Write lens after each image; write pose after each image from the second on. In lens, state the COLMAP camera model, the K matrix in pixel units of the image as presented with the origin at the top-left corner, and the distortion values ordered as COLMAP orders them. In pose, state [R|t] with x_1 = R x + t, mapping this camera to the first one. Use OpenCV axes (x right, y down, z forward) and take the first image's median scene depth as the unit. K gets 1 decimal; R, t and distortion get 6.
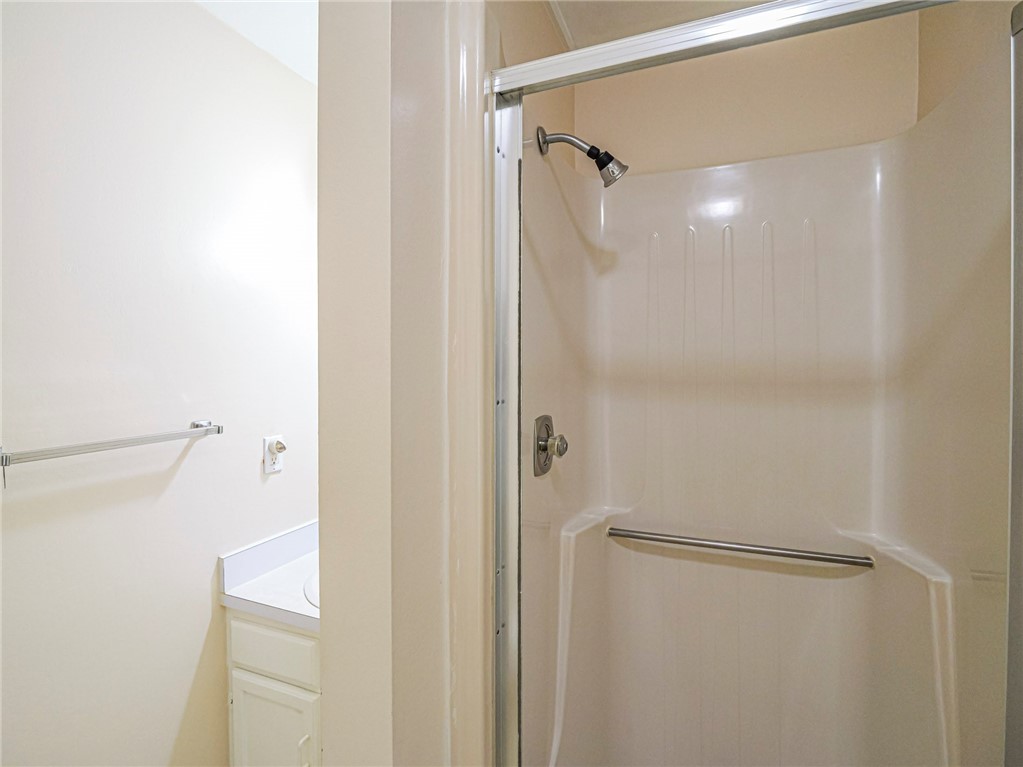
lens RADIAL K [[500.4, 0, 505.0], [0, 500.4, 388.1], [0, 0, 1]] dist [-0.020947, 0.000513]
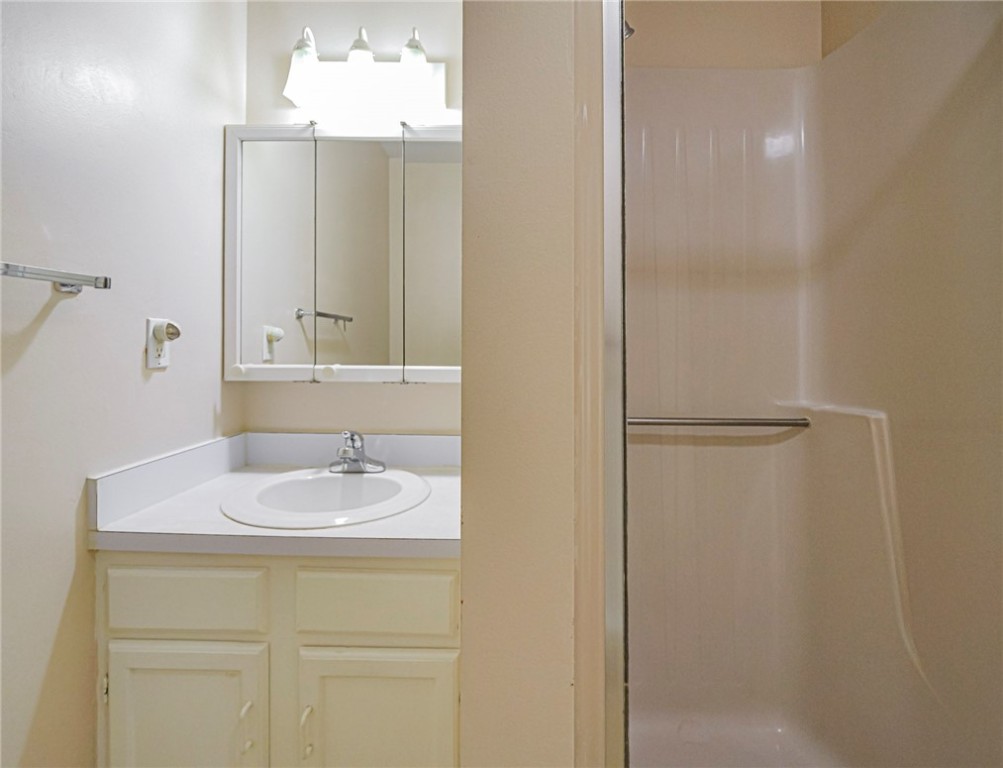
lens RADIAL K [[520.5, 0, 501.3], [0, 520.5, 365.2], [0, 0, 1]] dist [-0.023423, 0.000382]
pose [[0.925735, 0.002732, 0.378163, -0.320555], [0.008038, 0.999606, -0.026898, 0.211337], [-0.378088, 0.027940, 0.925348, 0.130237]]
